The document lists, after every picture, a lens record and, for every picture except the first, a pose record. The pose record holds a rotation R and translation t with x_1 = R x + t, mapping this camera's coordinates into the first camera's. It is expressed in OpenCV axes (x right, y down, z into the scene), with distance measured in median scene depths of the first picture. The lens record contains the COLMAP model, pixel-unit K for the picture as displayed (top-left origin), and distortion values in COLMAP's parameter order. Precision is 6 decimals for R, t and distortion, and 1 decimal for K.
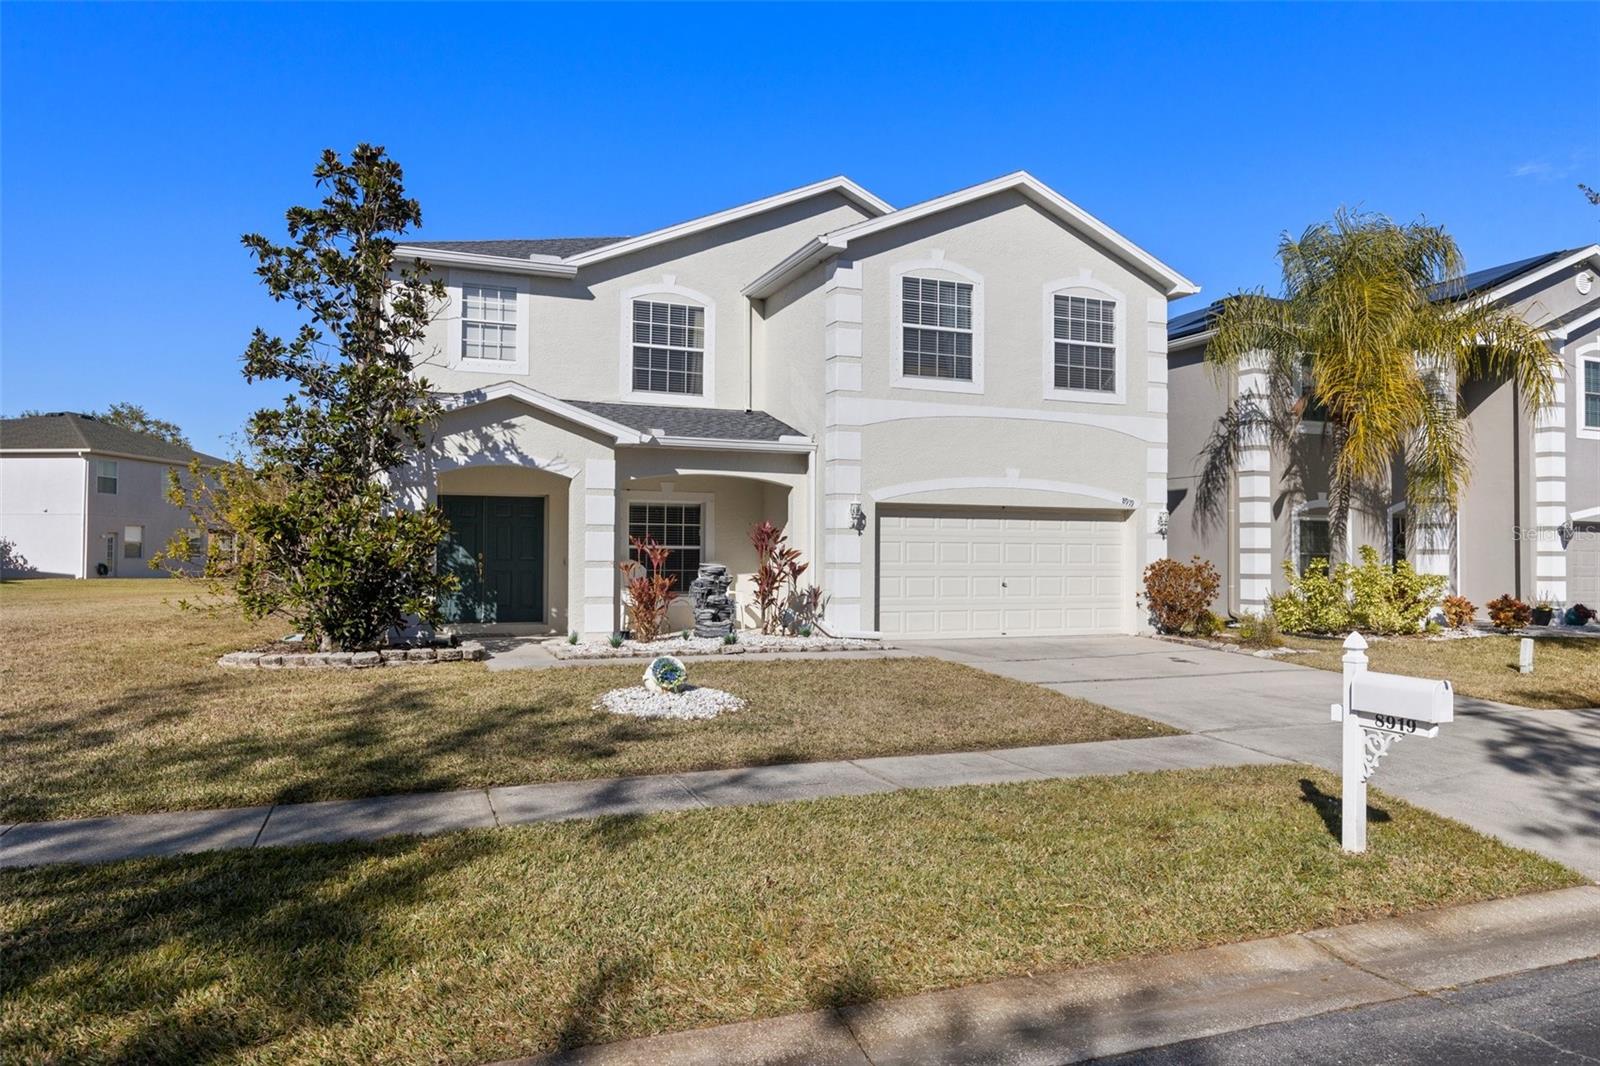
lens RADIAL K [[1069.1, 0, 800.7], [0, 1069.1, 530.9], [0, 0, 1]] dist [-0.000179, -0.002196]
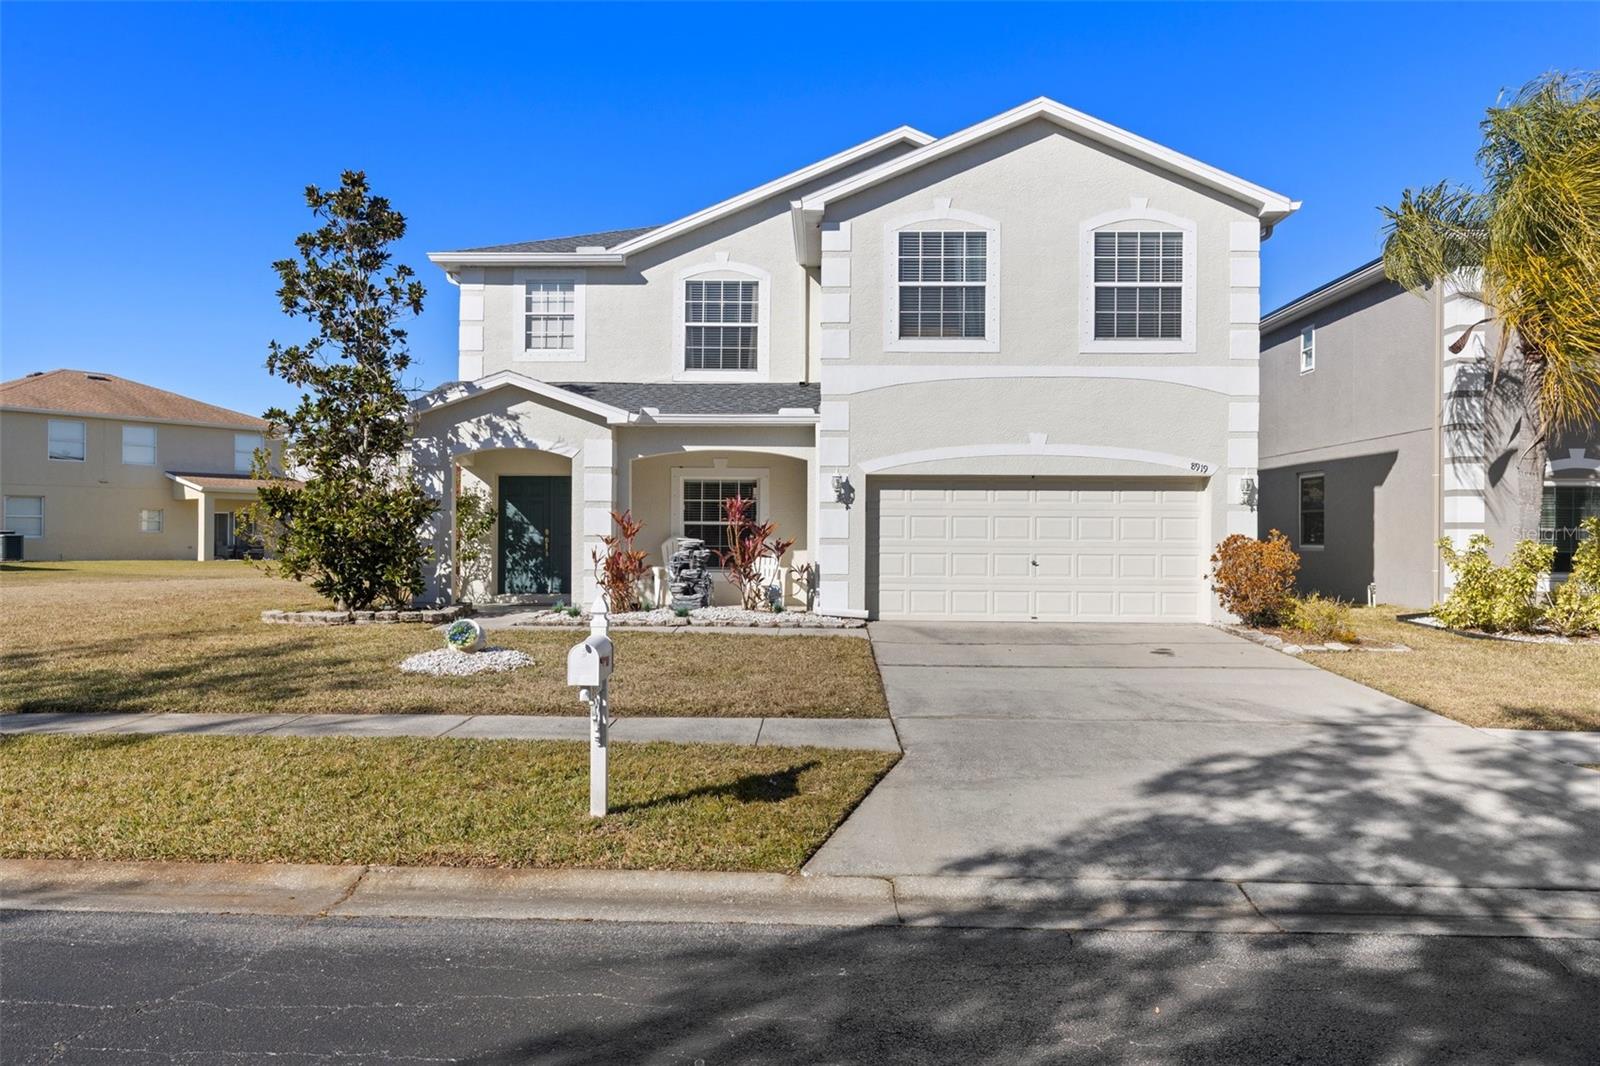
lens RADIAL K [[1160.9, 0, 807.1], [0, 1160.9, 532.1], [0, 0, 1]] dist [0.006367, 0.009621]
pose [[0.914248, -0.001254, -0.405154, 0.422789], [0.008585, 0.999831, 0.016278, 0.006918], [0.405065, -0.018361, 0.914104, 0.033181]]
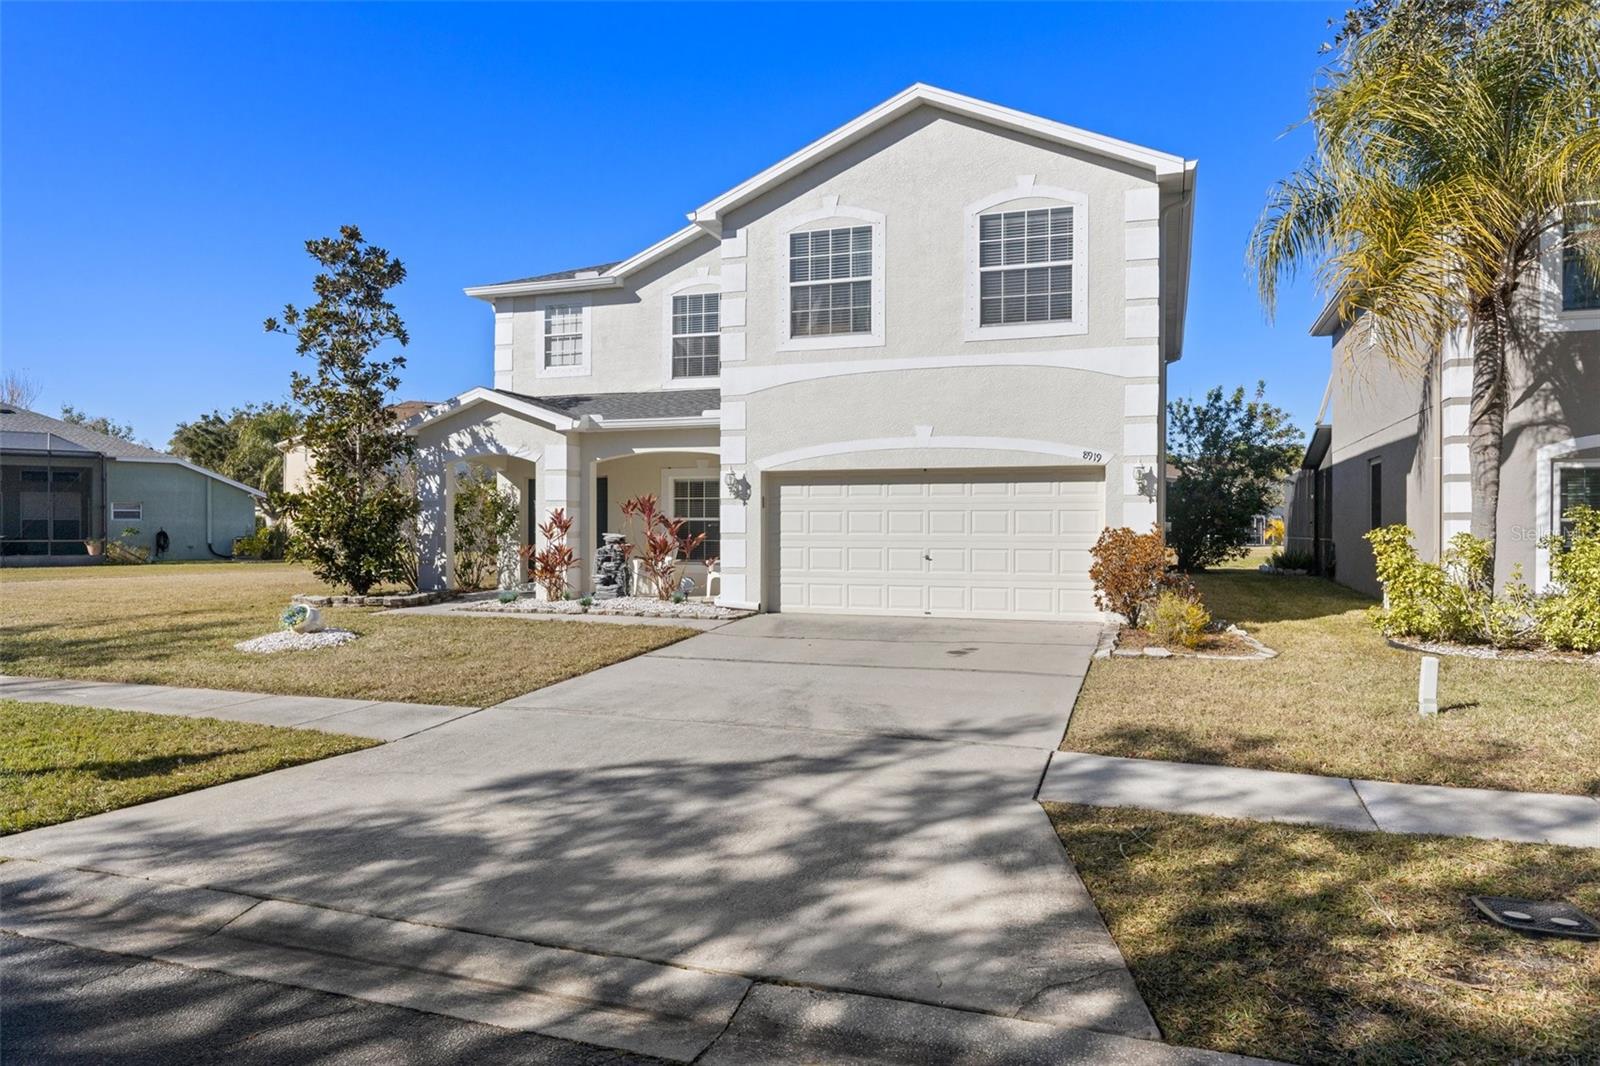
lens RADIAL K [[1069.1, 0, 798.4], [0, 1069.1, 533.6], [0, 0, 1]] dist [-0.000179, -0.002196]
pose [[0.737248, -0.001907, -0.675620, 0.729204], [0.017413, 0.999717, 0.016179, 0.014590], [0.675398, -0.023693, 0.737073, 0.285585]]
